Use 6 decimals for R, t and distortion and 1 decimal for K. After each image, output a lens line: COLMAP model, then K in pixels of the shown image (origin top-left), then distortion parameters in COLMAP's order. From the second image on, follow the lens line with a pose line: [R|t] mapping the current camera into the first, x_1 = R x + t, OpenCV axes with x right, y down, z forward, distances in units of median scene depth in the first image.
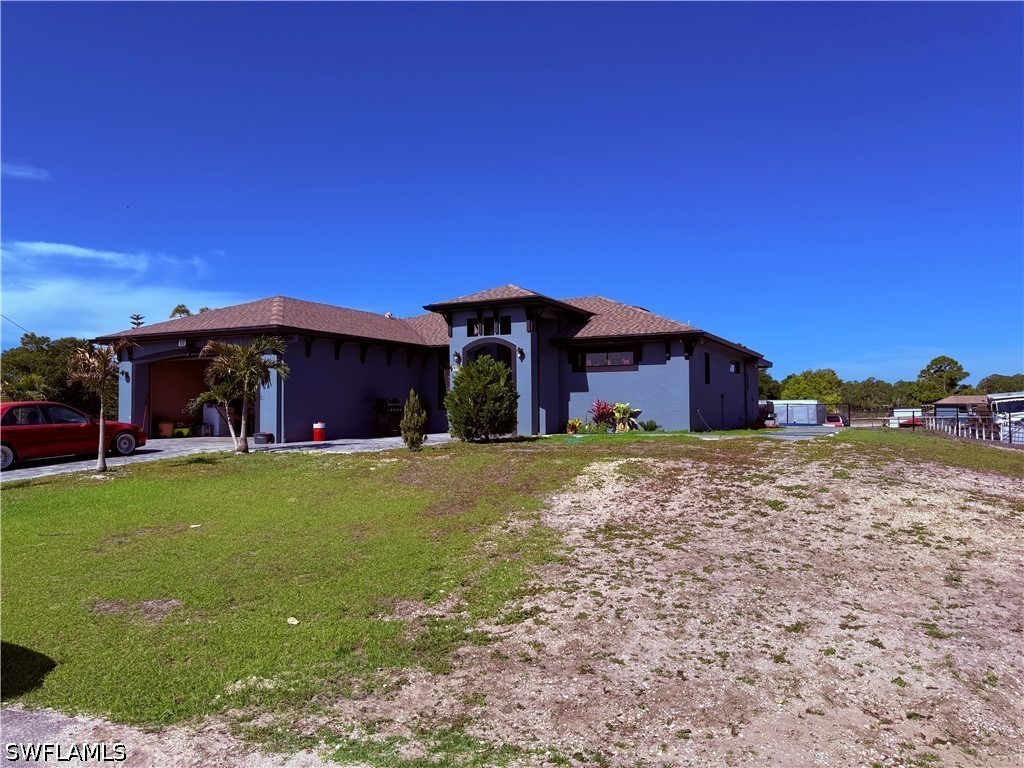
lens RADIAL K [[748.8, 0, 511.1], [0, 748.8, 381.0], [0, 0, 1]] dist [0.030943, -0.000745]
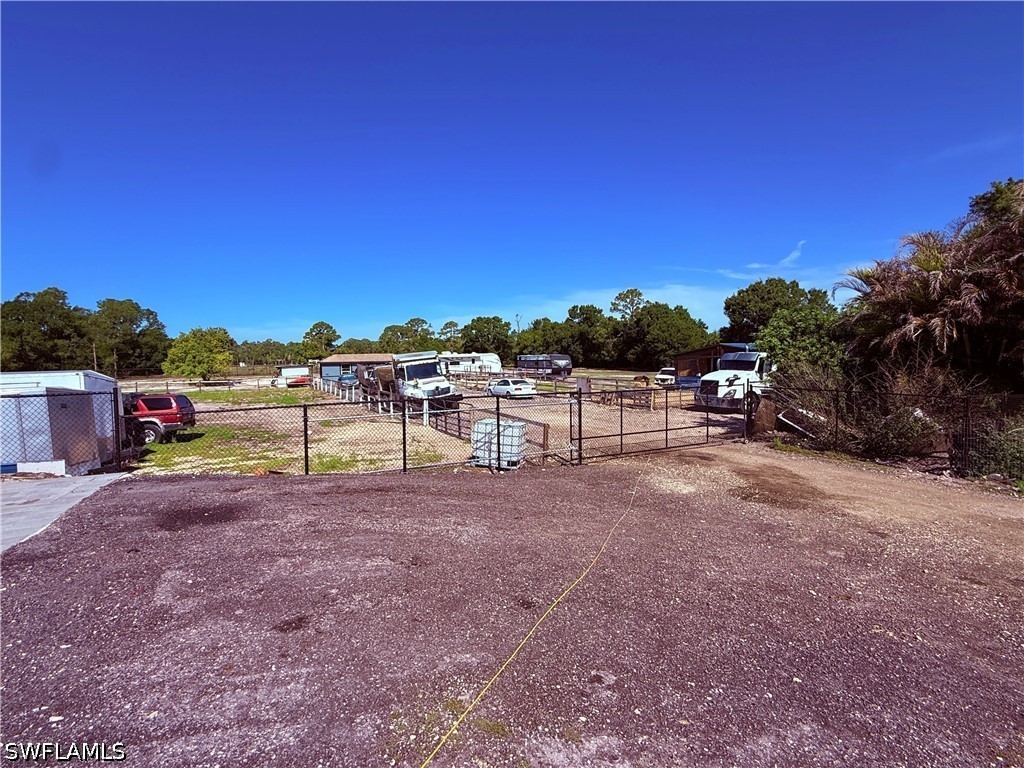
lens RADIAL K [[506.4, 0, 514.9], [0, 506.4, 382.5], [0, 0, 1]] dist [0.003666, 0.000320]
pose [[0.629173, -0.047733, 0.775798, 0.155950], [-0.013490, 0.997292, 0.072301, 0.003514], [-0.777148, -0.055956, 0.626825, 0.294575]]
